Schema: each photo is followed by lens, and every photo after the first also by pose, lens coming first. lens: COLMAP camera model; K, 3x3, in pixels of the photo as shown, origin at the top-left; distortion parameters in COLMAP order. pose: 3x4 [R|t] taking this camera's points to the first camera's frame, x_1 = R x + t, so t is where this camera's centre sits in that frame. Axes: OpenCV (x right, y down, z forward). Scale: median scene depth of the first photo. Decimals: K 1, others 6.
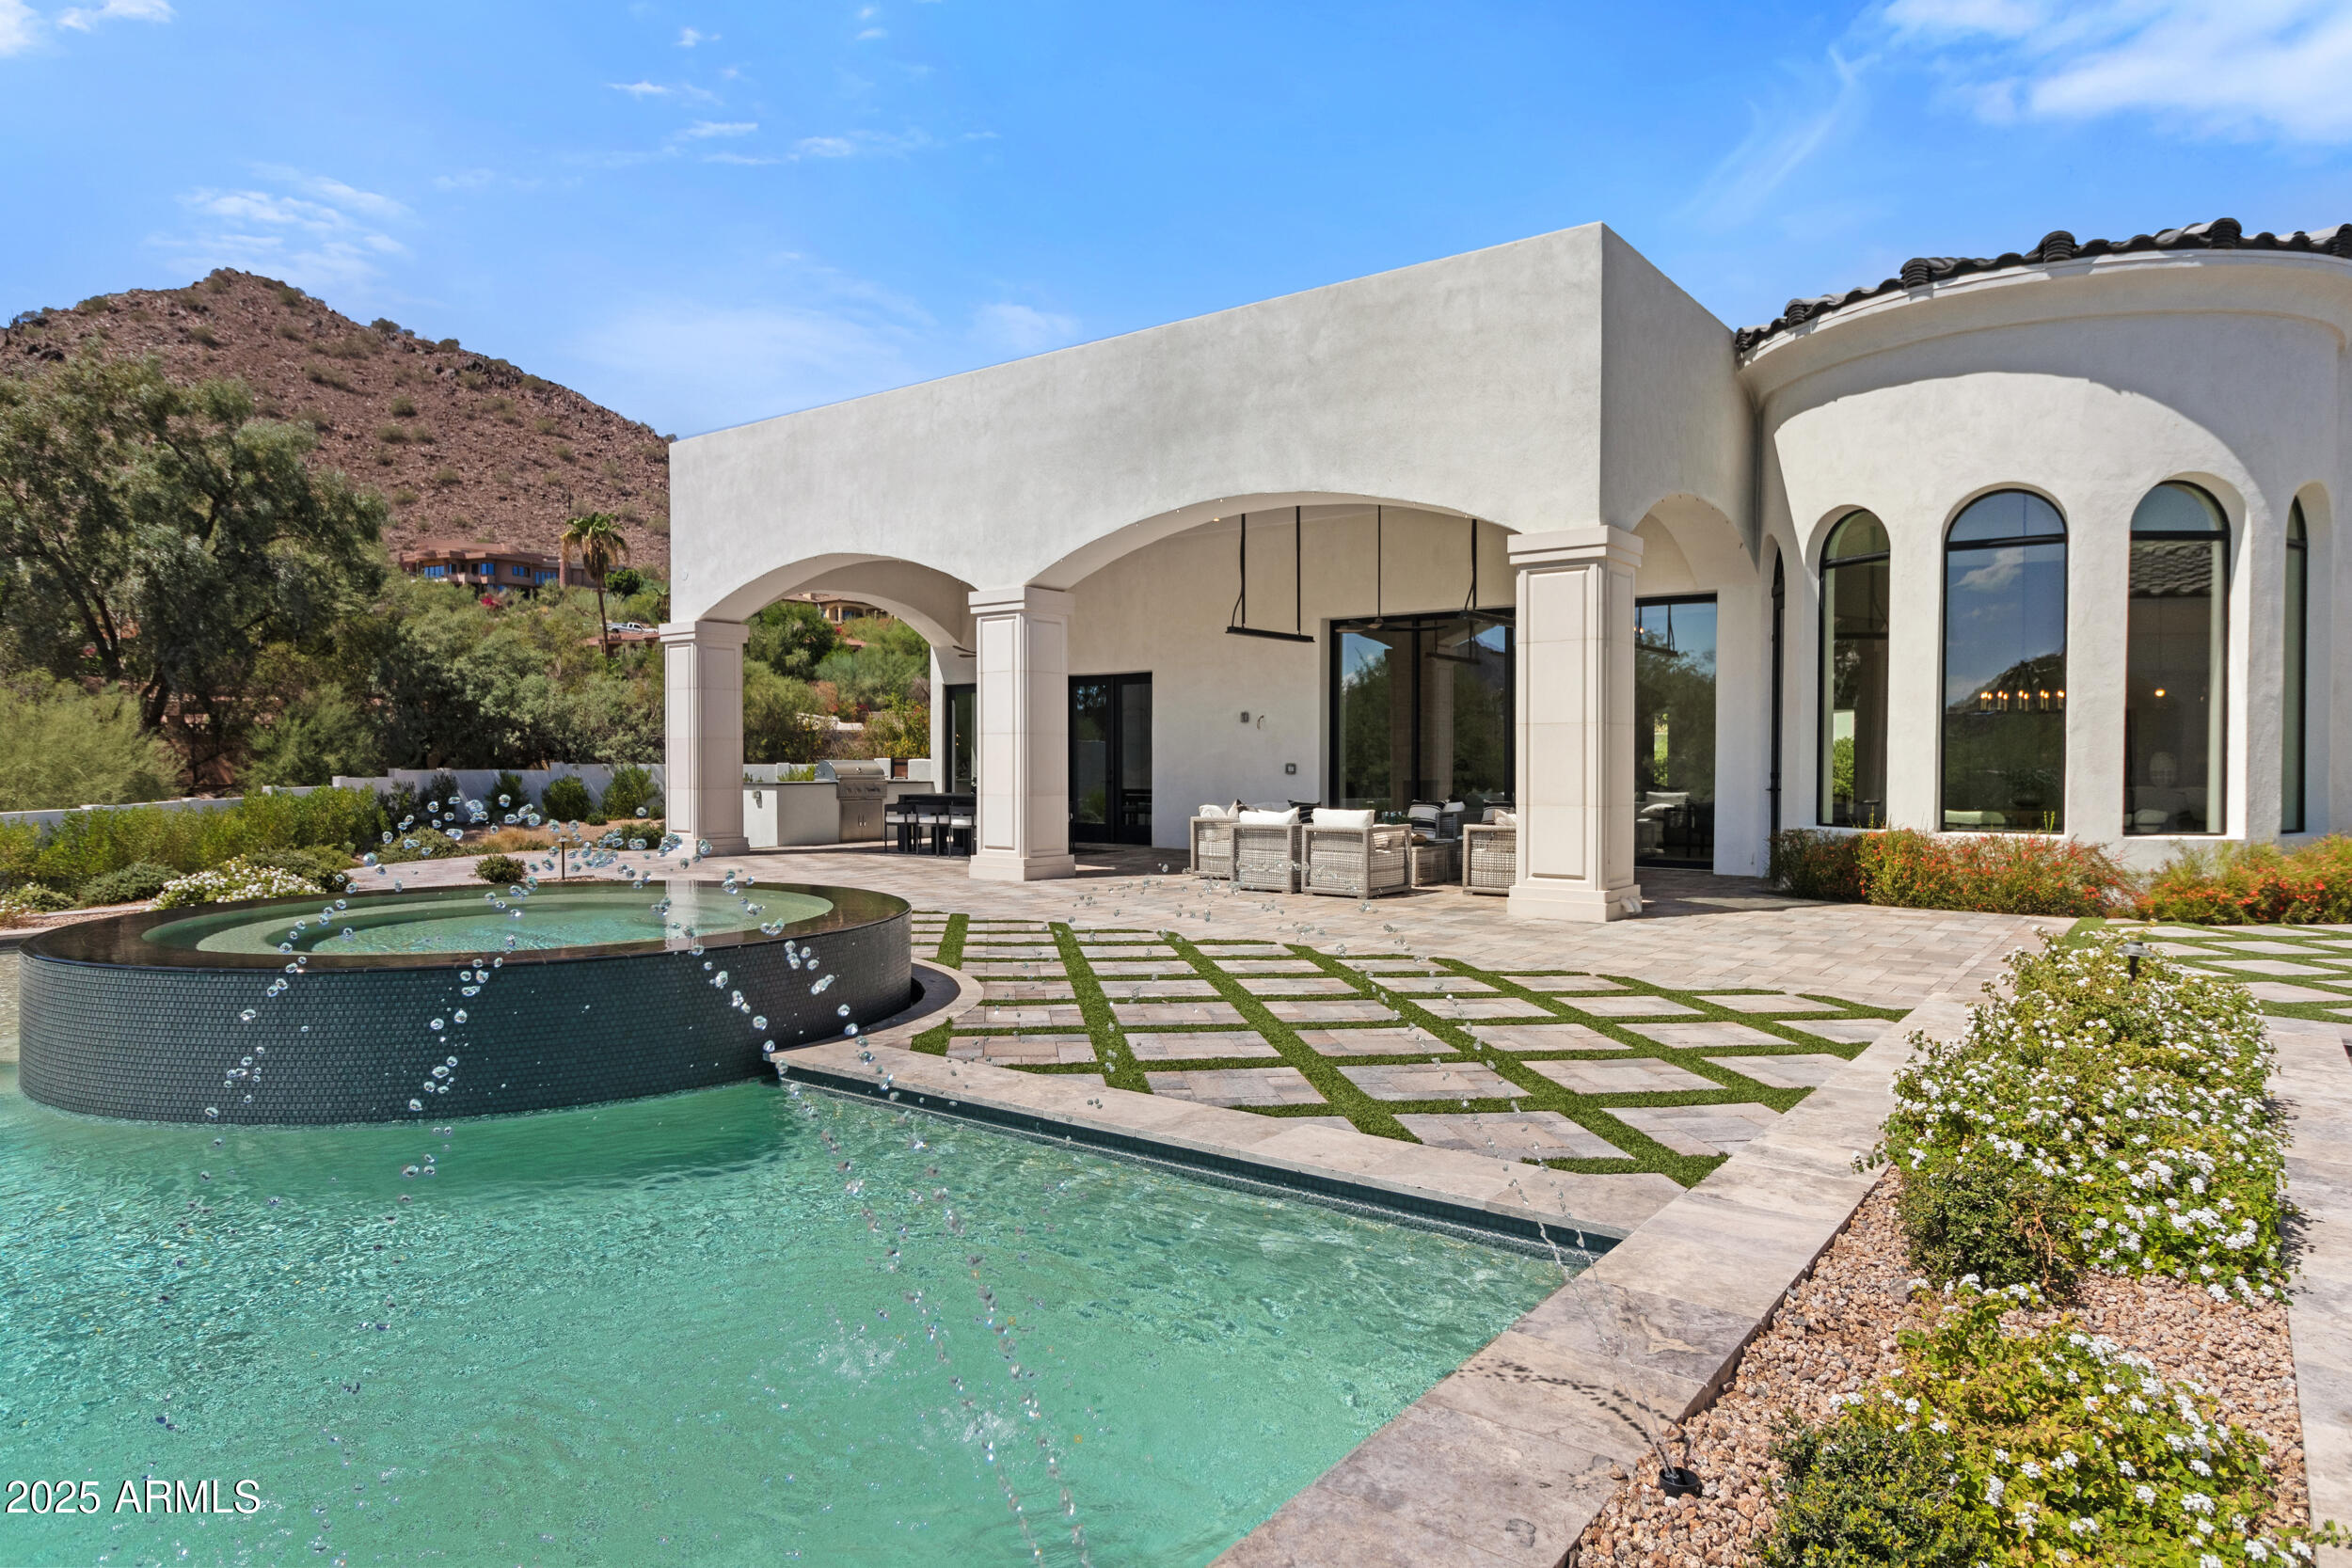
lens RADIAL K [[1431.0, 0, 1175.2], [0, 1431.0, 781.8], [0, 0, 1]] dist [0.022256, -0.000148]
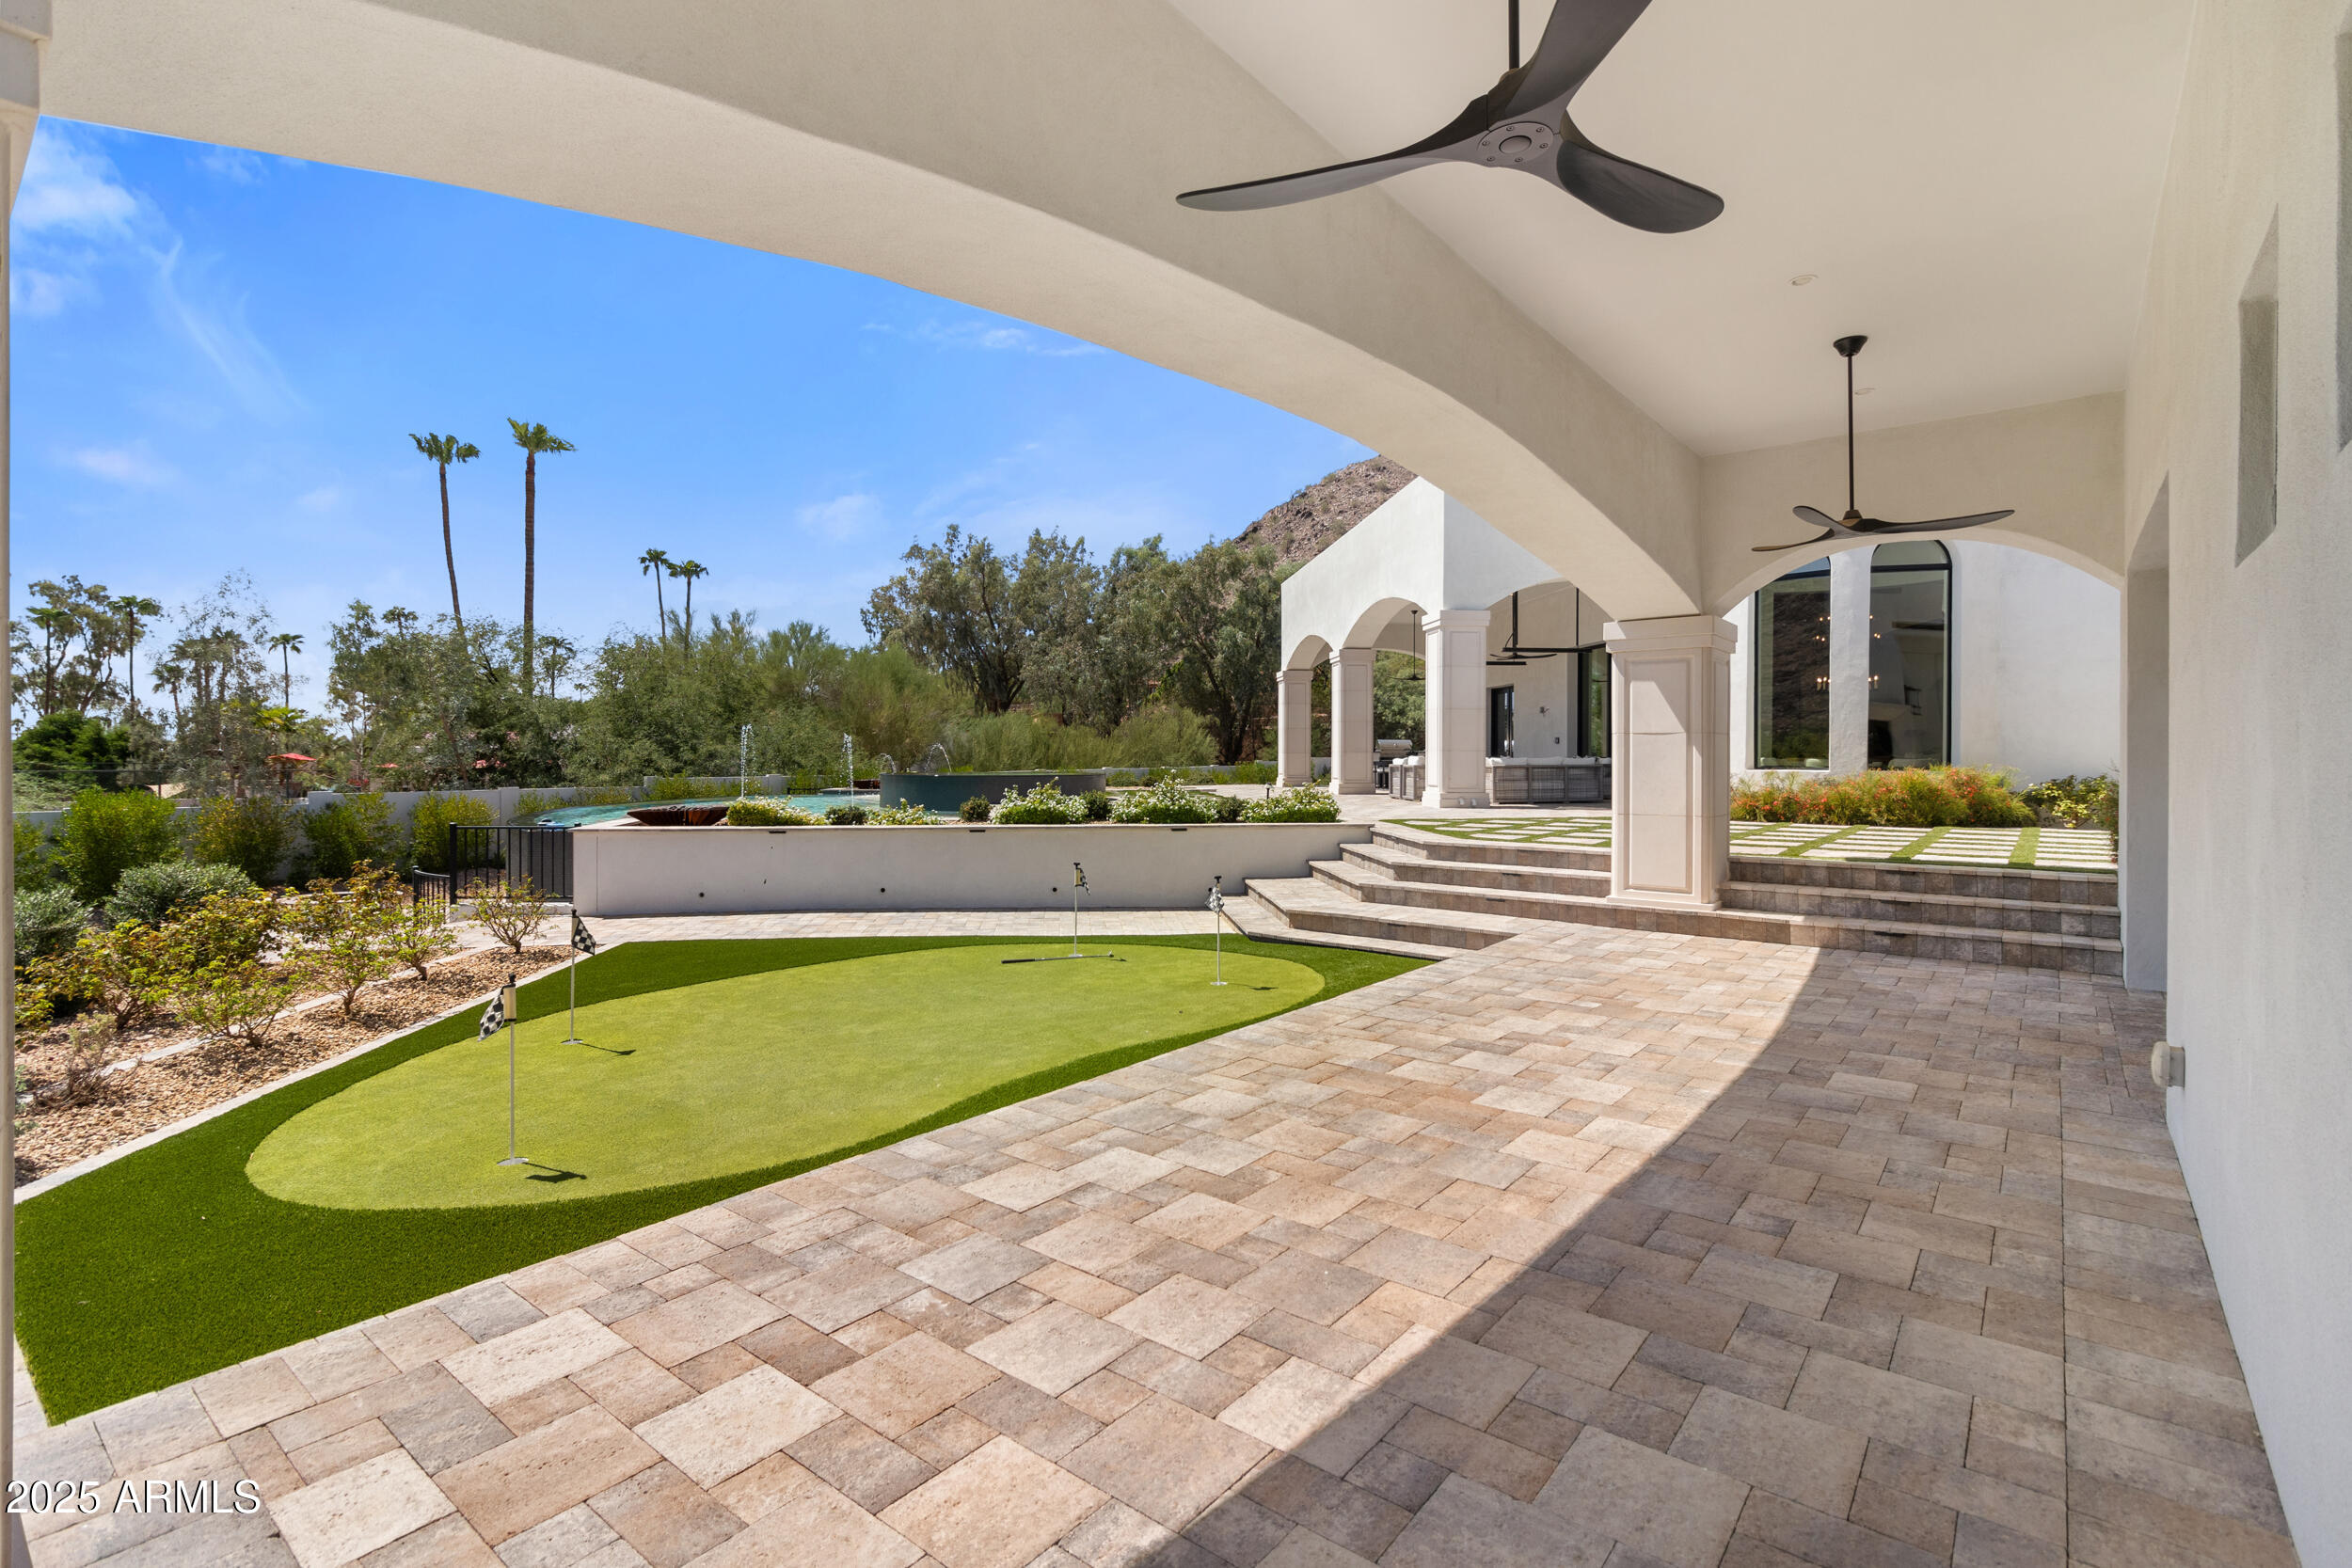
lens RADIAL K [[1098.6, 0, 1177.8], [0, 1098.6, 771.5], [0, 0, 1]] dist [0.001224, 0.000420]
pose [[0.708795, 0.007401, -0.705376, 0.282632], [-0.006925, 0.999970, 0.003533, 0.010939], [0.705381, 0.002381, 0.708825, -0.087653]]
